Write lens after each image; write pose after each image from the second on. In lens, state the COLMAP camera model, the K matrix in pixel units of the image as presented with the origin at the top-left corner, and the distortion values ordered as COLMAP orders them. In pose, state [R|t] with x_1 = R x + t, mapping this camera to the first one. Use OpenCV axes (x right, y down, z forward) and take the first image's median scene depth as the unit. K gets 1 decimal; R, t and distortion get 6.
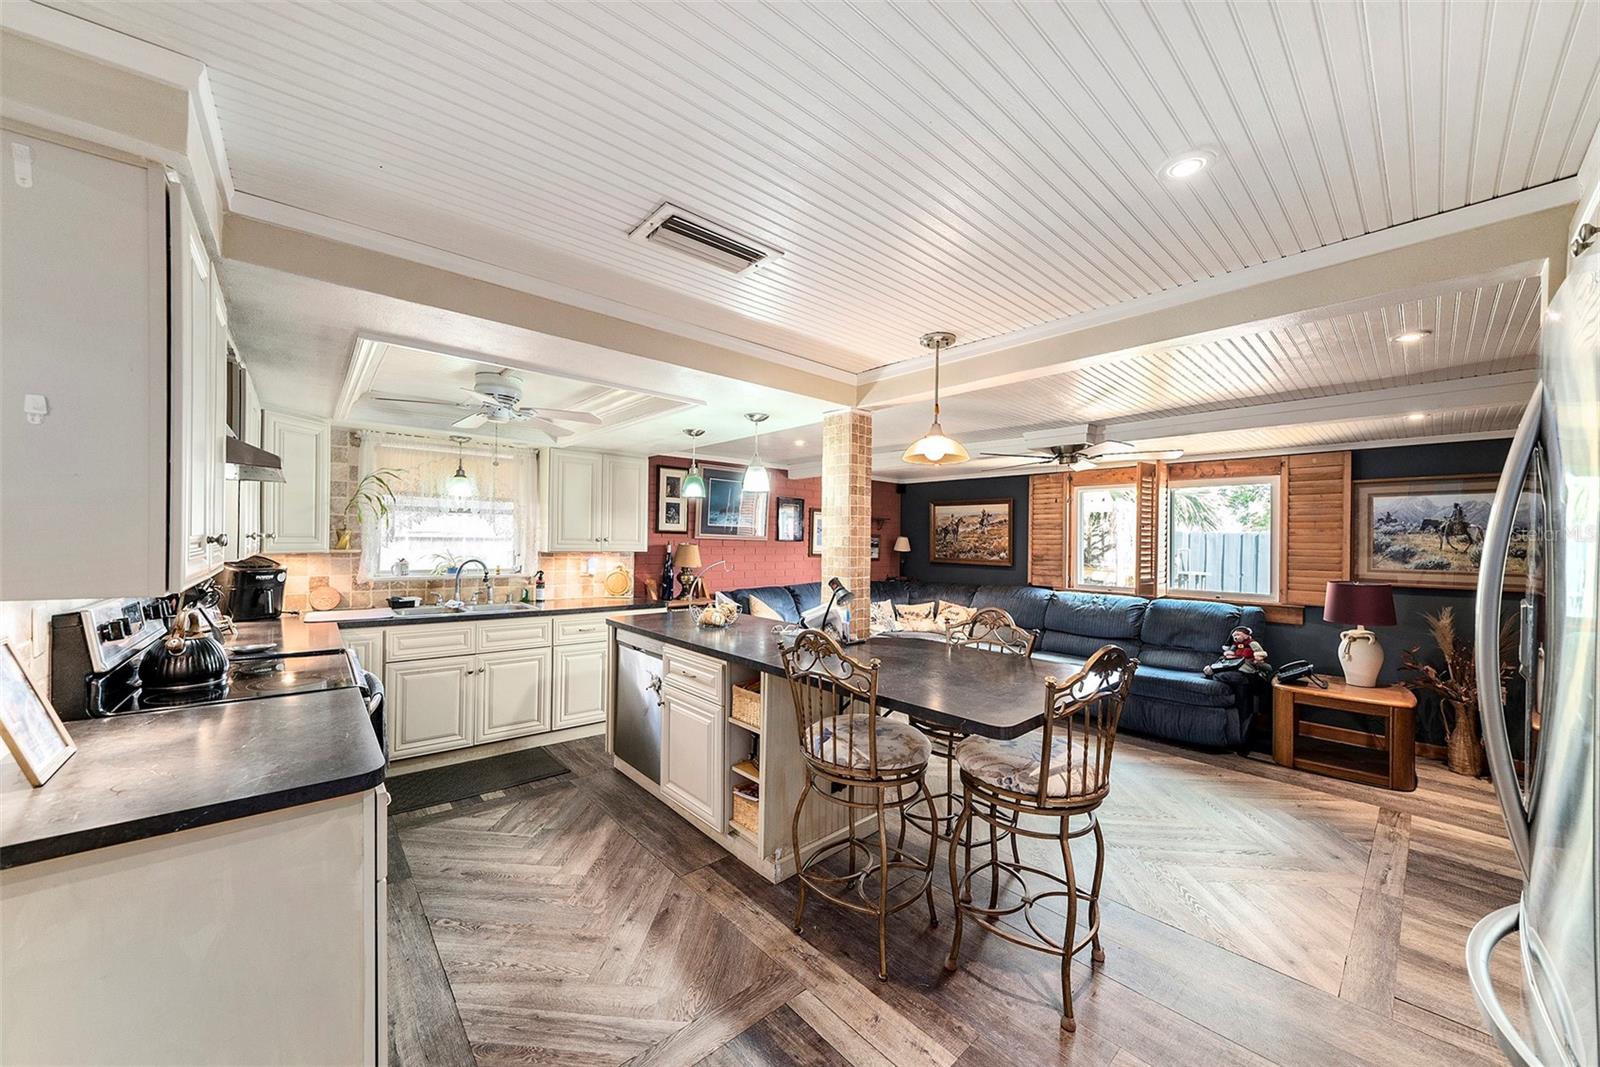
lens RADIAL K [[574.4, 0, 792.7], [0, 574.4, 544.7], [0, 0, 1]] dist [-0.024811, -0.000150]
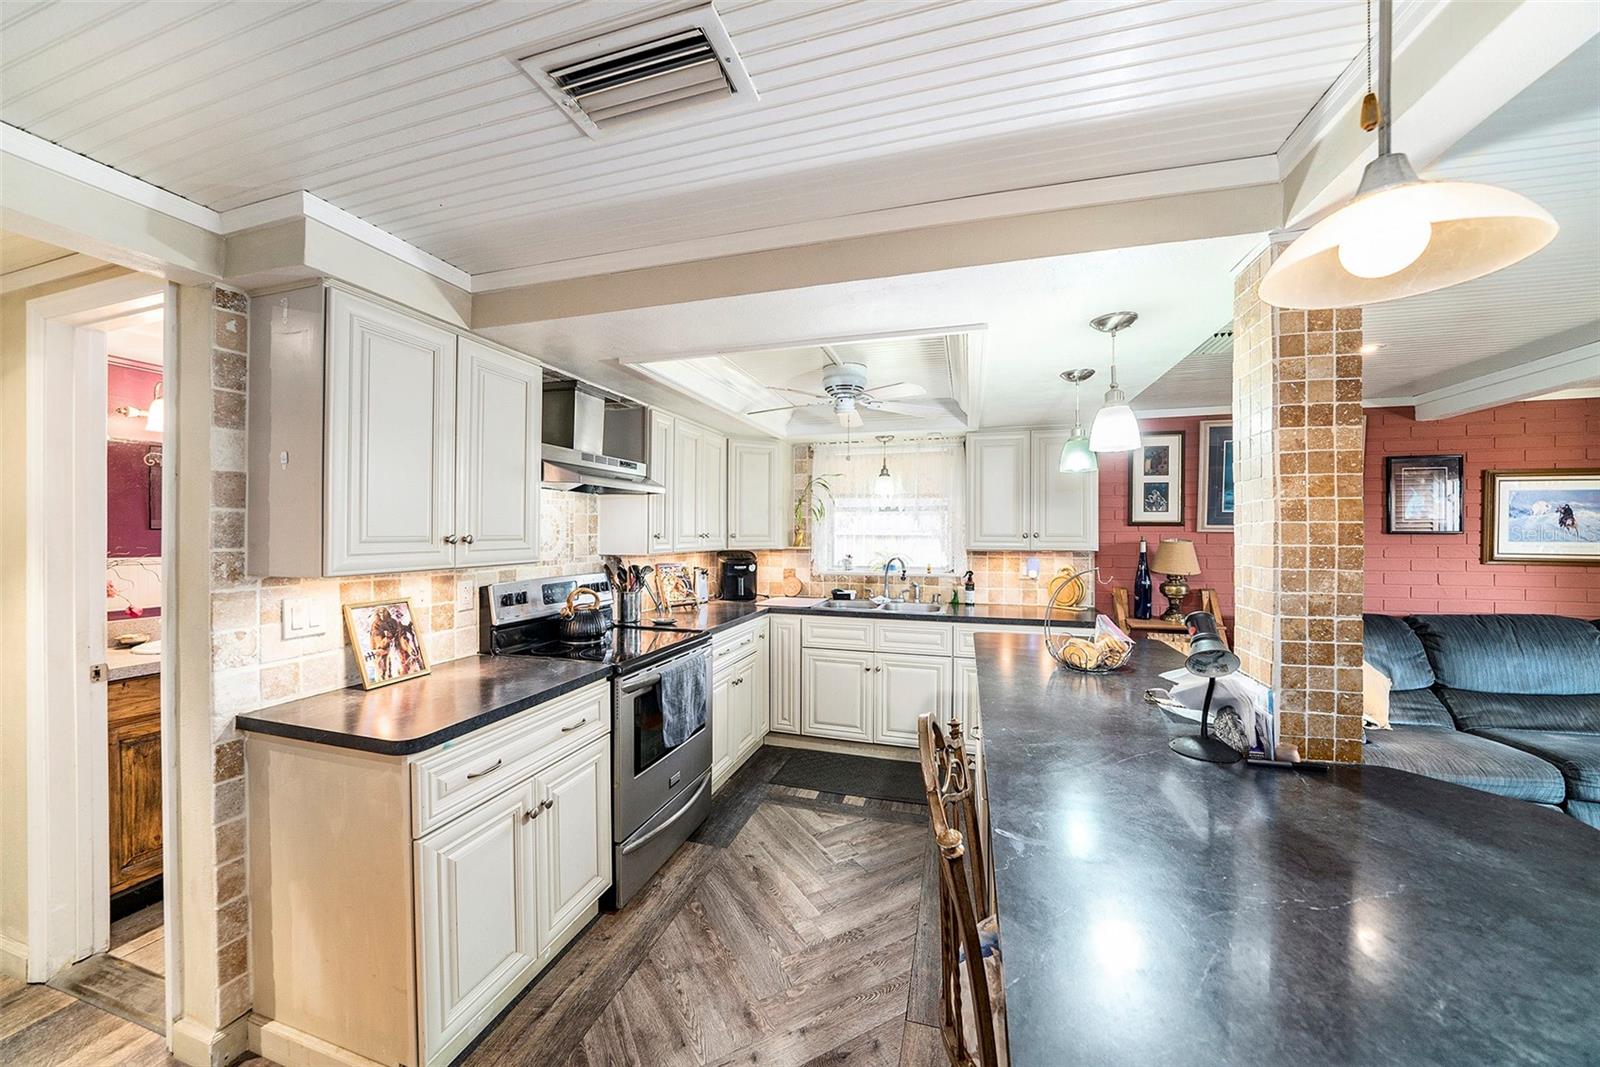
lens RADIAL K [[565.3, 0, 795.3], [0, 565.3, 534.1], [0, 0, 1]] dist [-0.037097, 0.009798]
pose [[0.526870, -0.013215, -0.849843, 0.180934], [0.002506, 0.999899, -0.013994, -0.000795], [0.849942, 0.005244, 0.526850, 0.306896]]
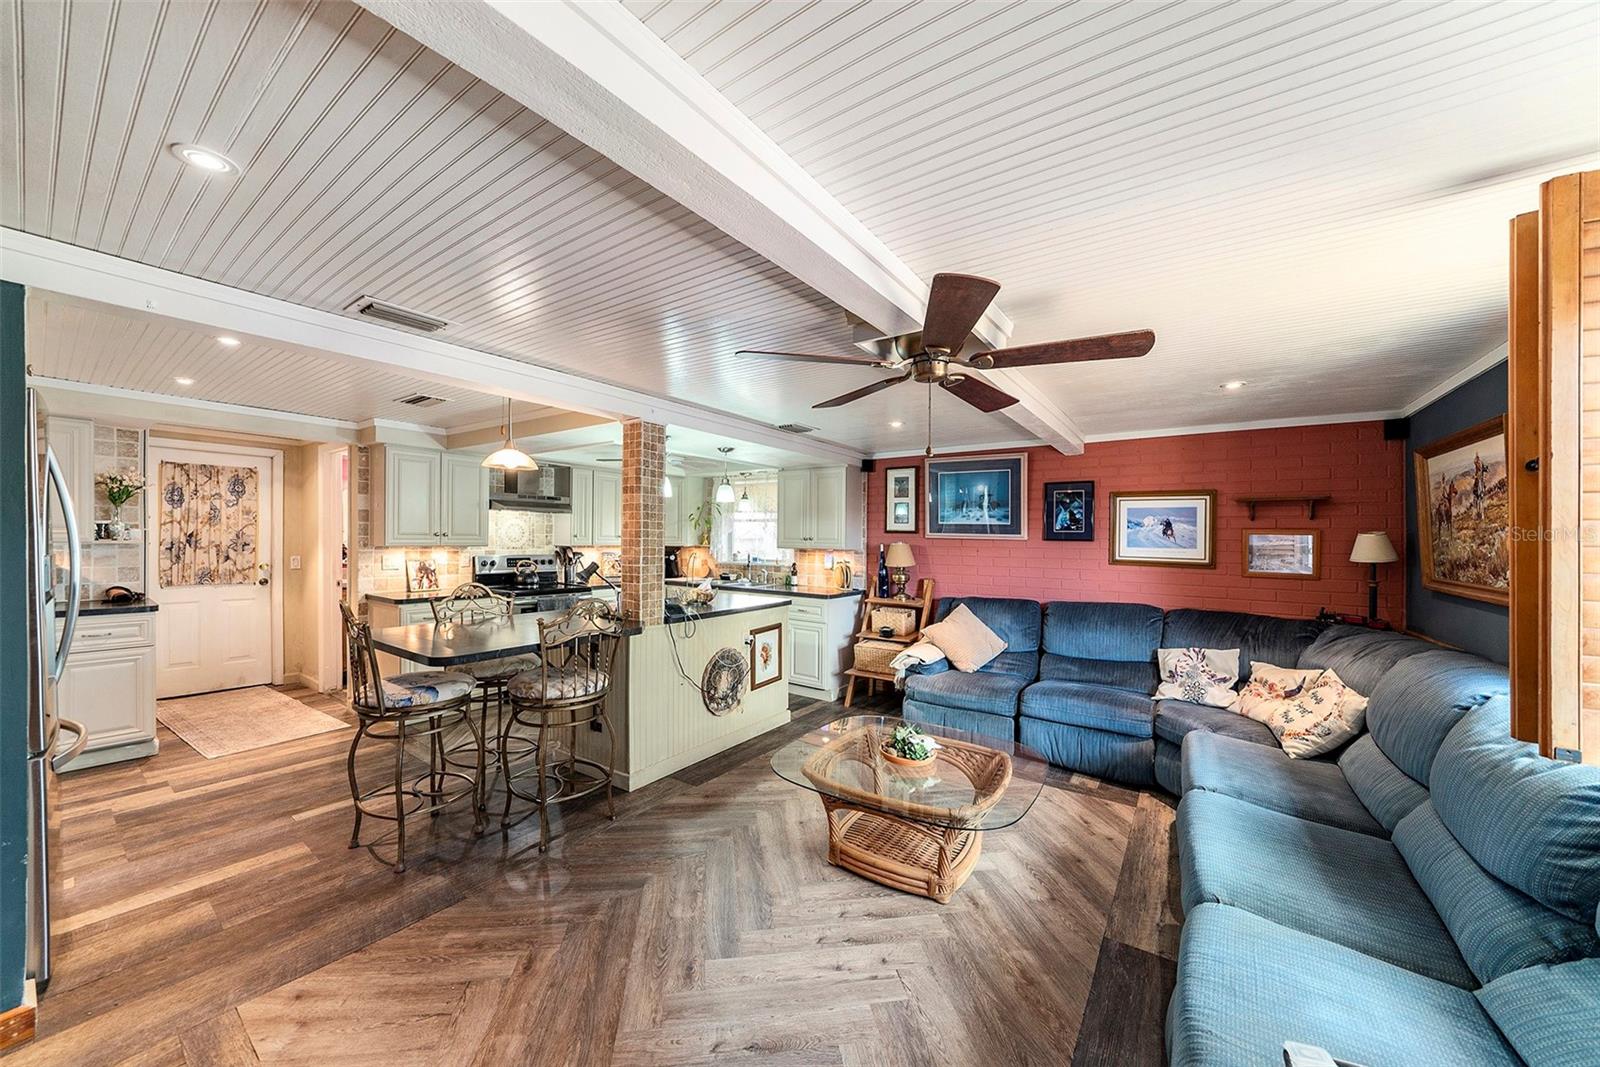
lens RADIAL K [[570.7, 0, 795.7], [0, 570.7, 537.0], [0, 0, 1]] dist [-0.022539, -0.000060]
pose [[0.230849, -0.014563, -0.972881, 0.897145], [-0.015974, 0.999696, -0.018755, 0.011418], [0.972859, 0.019871, 0.230546, 0.725674]]
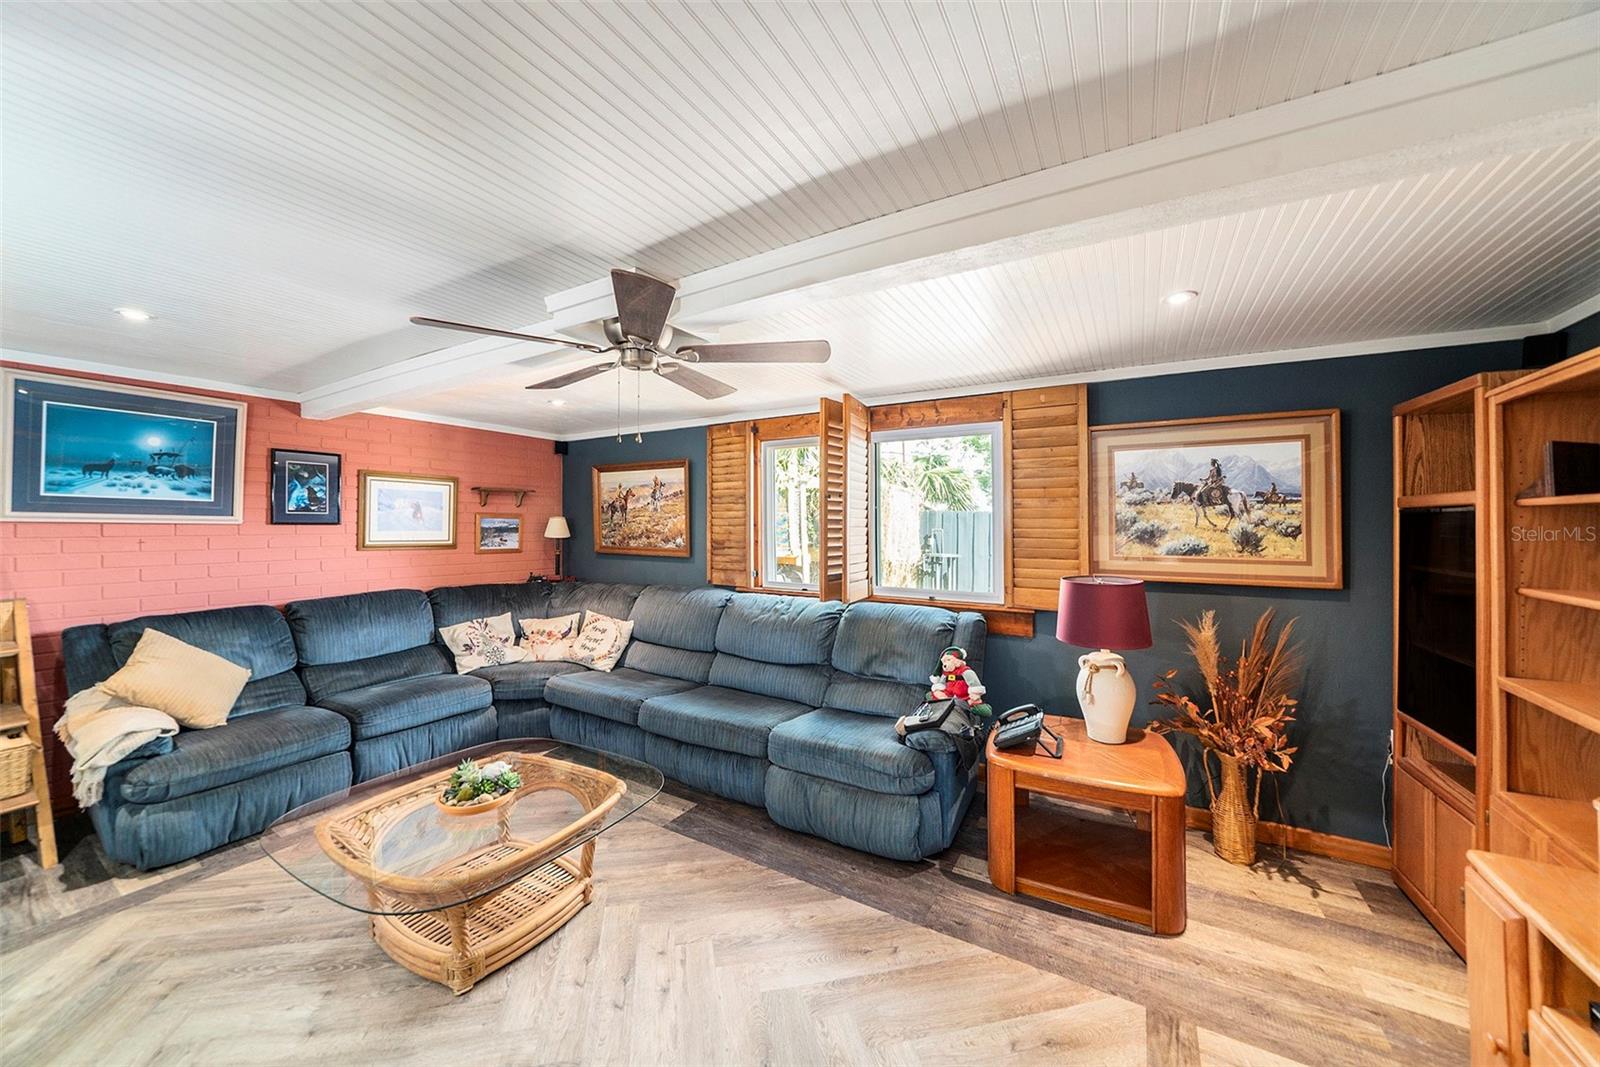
lens RADIAL K [[565.5, 0, 794.9], [0, 565.5, 524.8], [0, 0, 1]] dist [-0.024731, 0.000008]
pose [[0.952064, -0.010868, 0.305705, 0.435106], [0.012386, 0.999919, -0.003027, 0.002858], [-0.305647, 0.006668, 0.952121, 0.446528]]
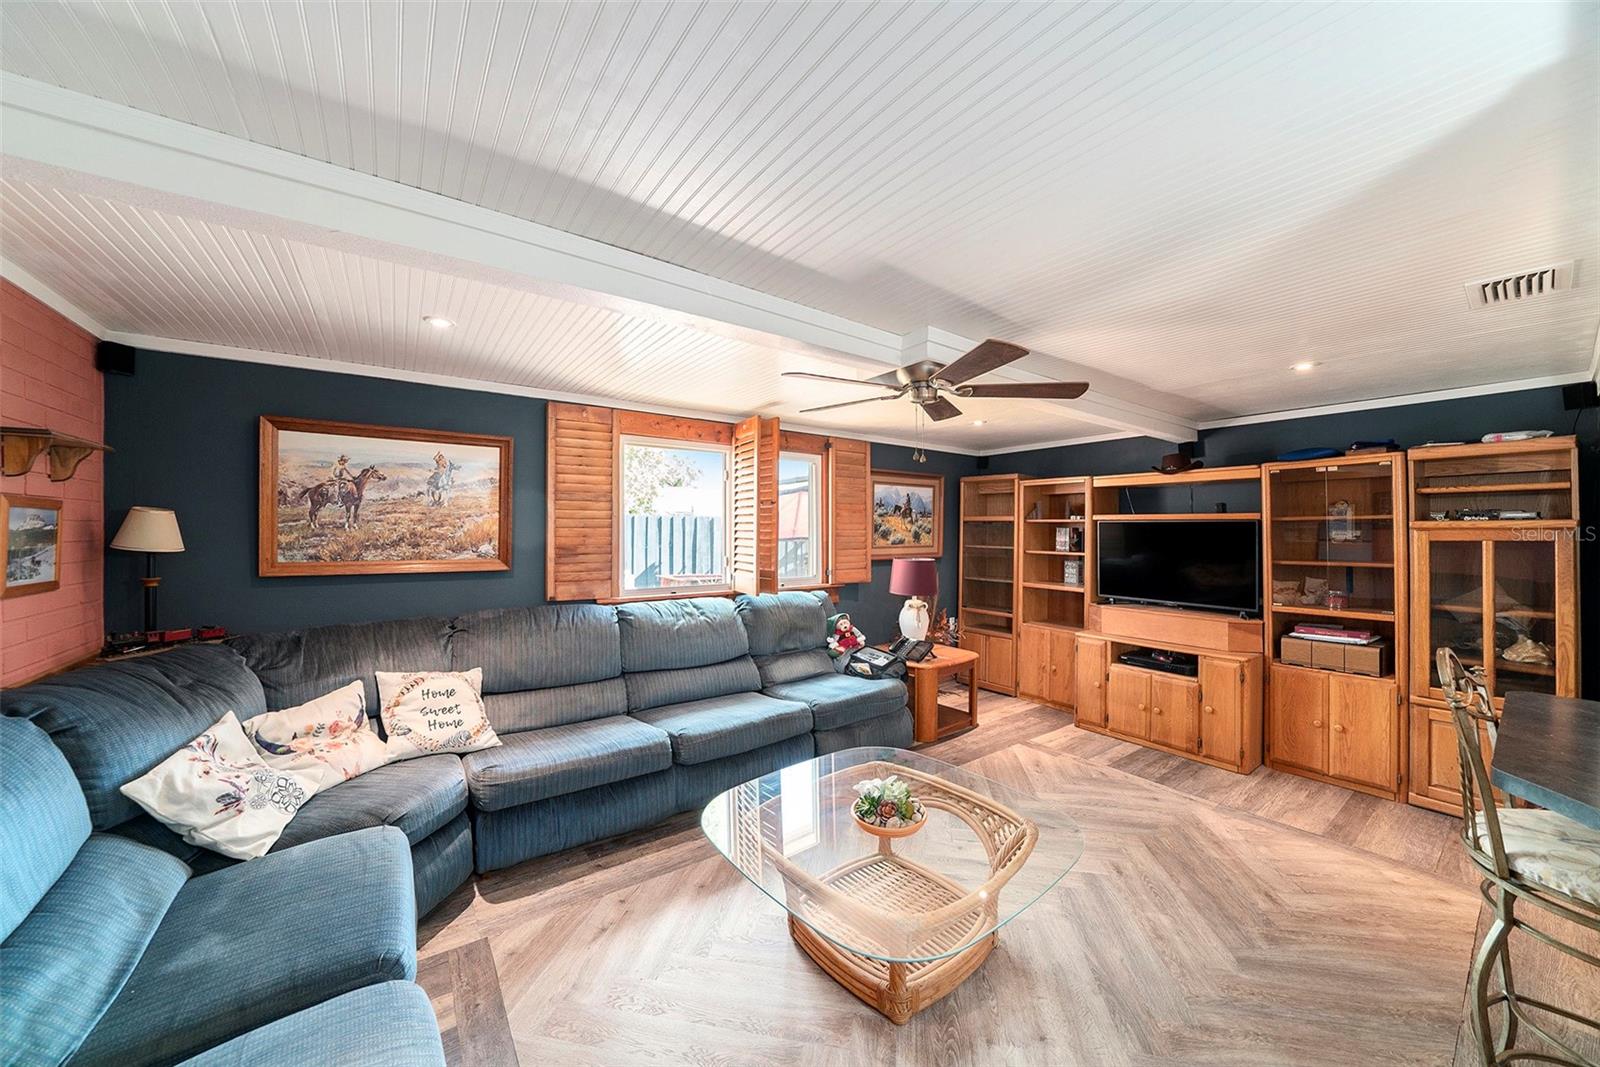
lens RADIAL K [[565.5, 0, 794.9], [0, 565.5, 524.8], [0, 0, 1]] dist [-0.024731, 0.000008]
pose [[0.091999, -0.007105, 0.995734, -0.145071], [0.002639, 0.999973, 0.006892, -0.008720], [-0.995756, 0.001993, 0.092015, 1.026368]]
